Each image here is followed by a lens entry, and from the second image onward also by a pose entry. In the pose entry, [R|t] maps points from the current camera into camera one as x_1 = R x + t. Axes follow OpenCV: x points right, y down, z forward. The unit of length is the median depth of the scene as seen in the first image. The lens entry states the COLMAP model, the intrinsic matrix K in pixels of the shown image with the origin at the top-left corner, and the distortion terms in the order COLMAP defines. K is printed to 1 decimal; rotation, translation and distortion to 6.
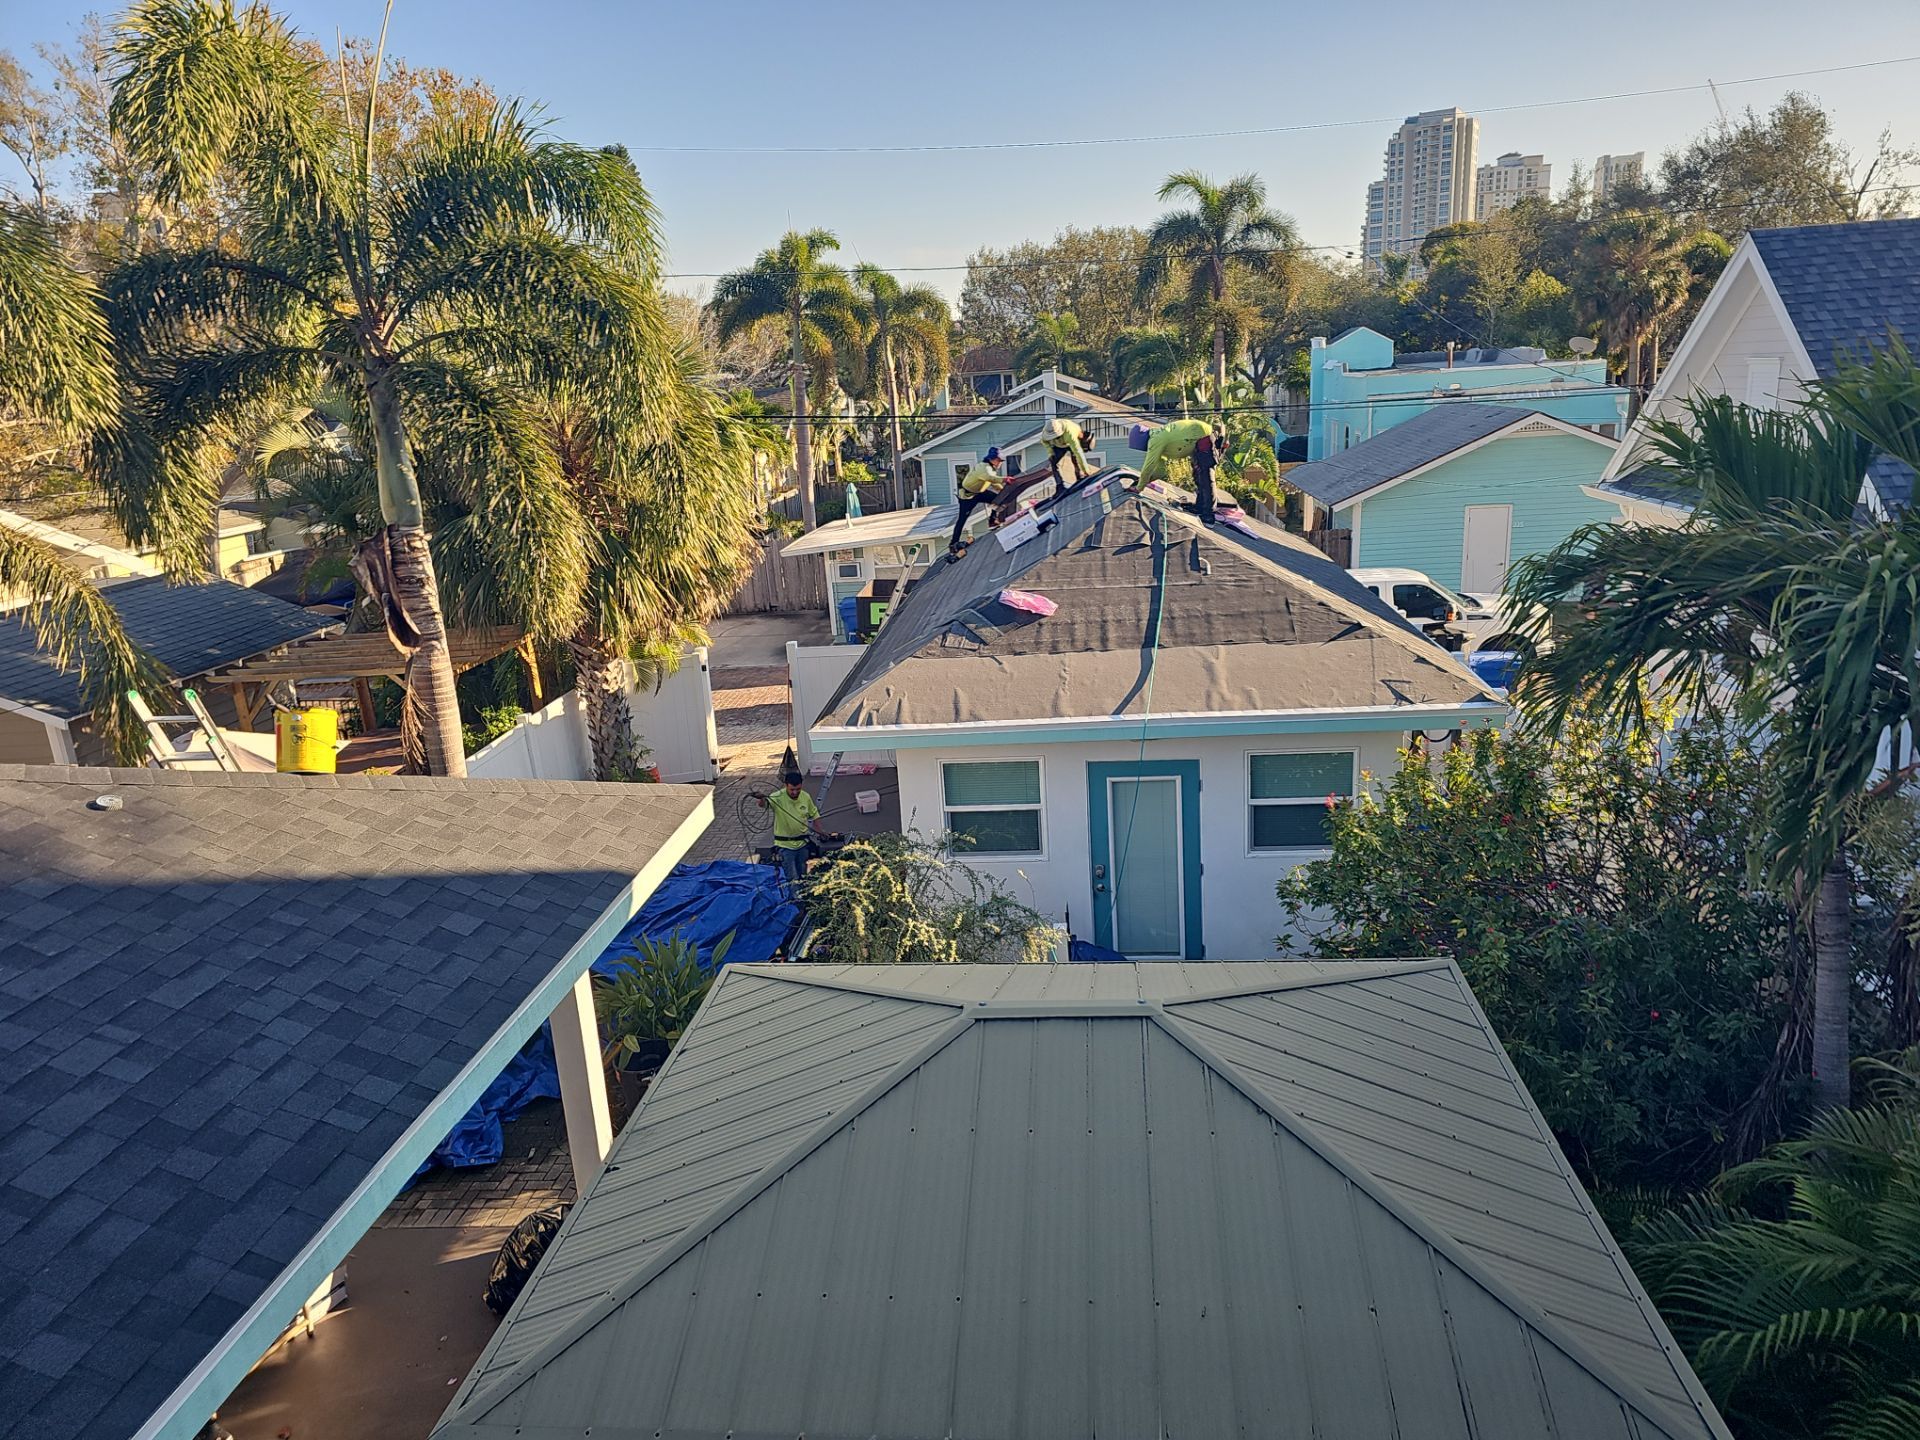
lens RADIAL K [[1291.0, 0, 964.2], [0, 1291.0, 760.2], [0, 0, 1]] dist [0.081796, -0.067556]
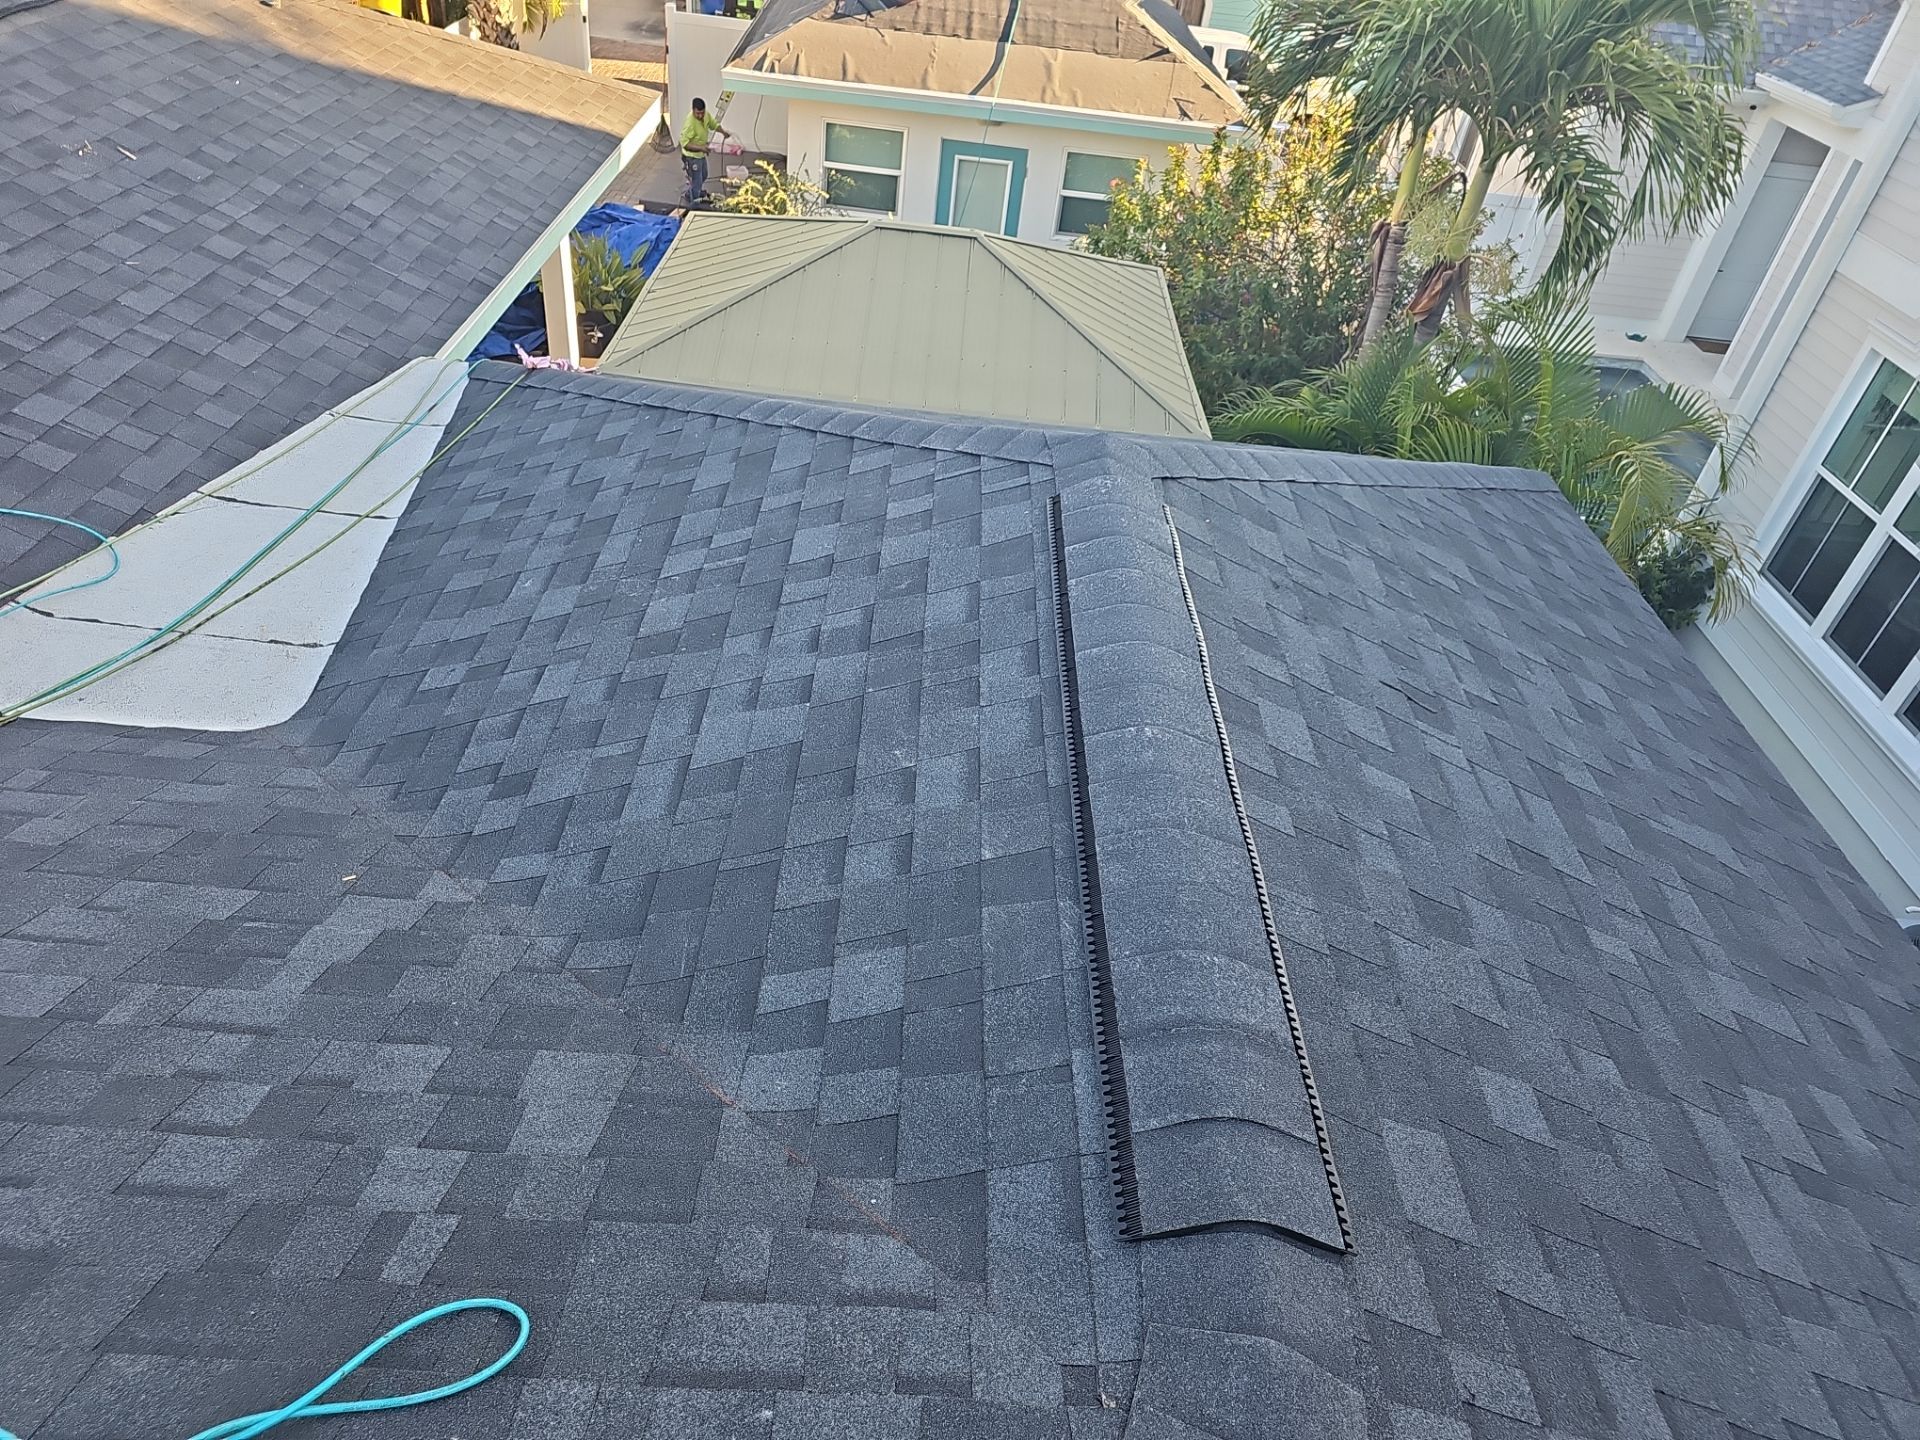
lens RADIAL K [[1272.8, 0, 939.2], [0, 1272.8, 745.7], [0, 0, 1]] dist [0.071494, -0.062811]
pose [[0.984397, 0.083550, 0.154864, -0.048132], [-0.135018, 0.923026, 0.360267, 0.088206], [-0.112843, -0.375555, 0.919905, -0.346889]]
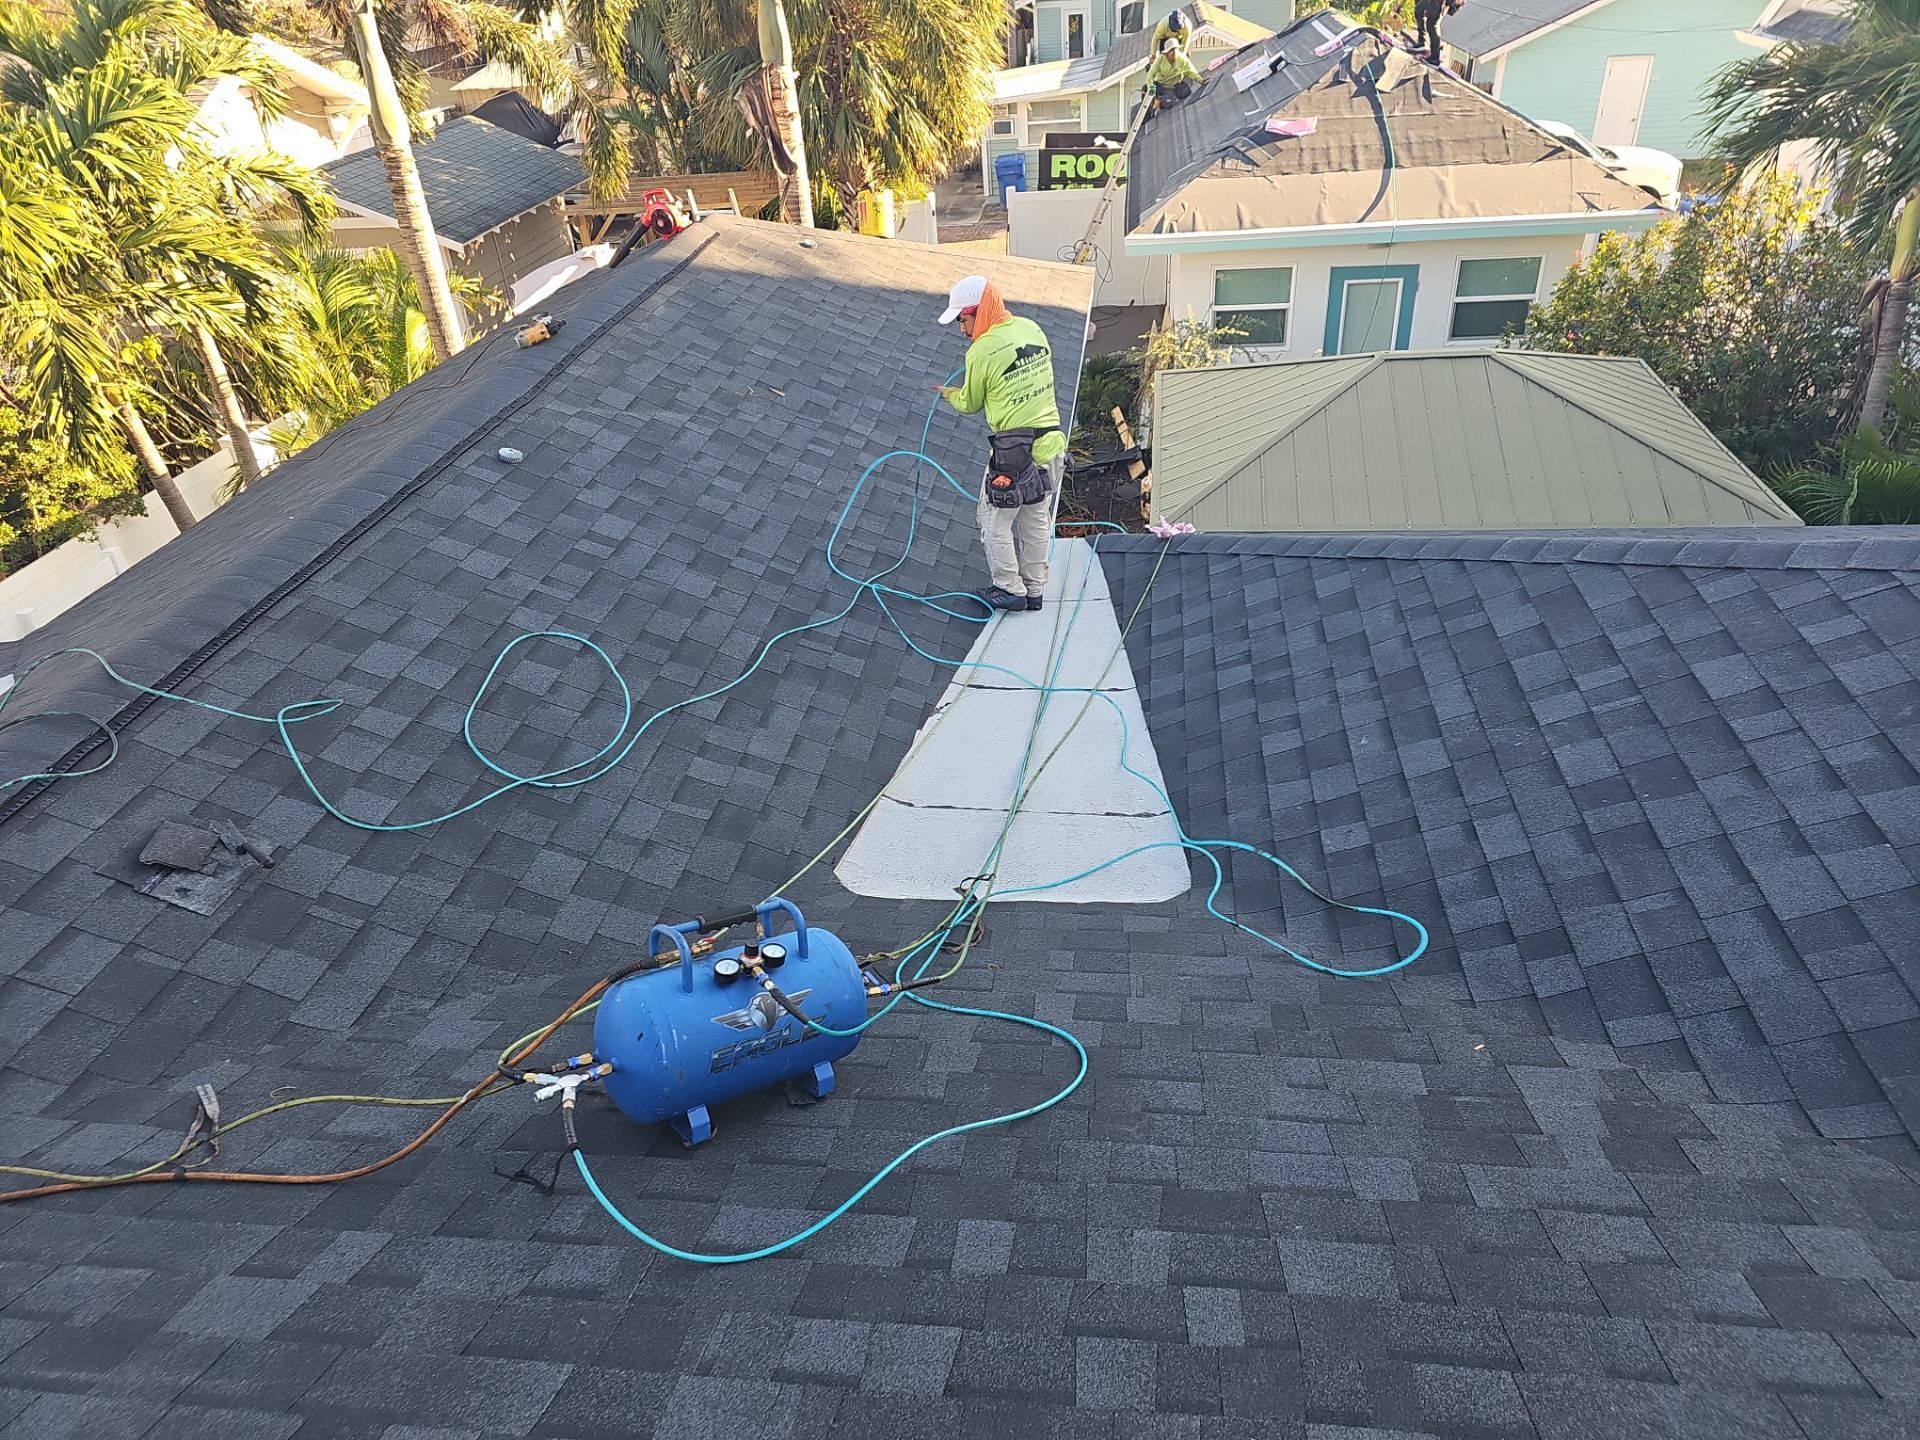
lens RADIAL K [[1262.9, 0, 975.2], [0, 1262.9, 747.5], [0, 0, 1]] dist [0.074409, -0.061961]
pose [[0.999708, 0.013677, -0.019903, -0.211327], [-0.007352, 0.957409, 0.288640, 0.087576], [0.023003, -0.288409, 0.957231, -0.342302]]
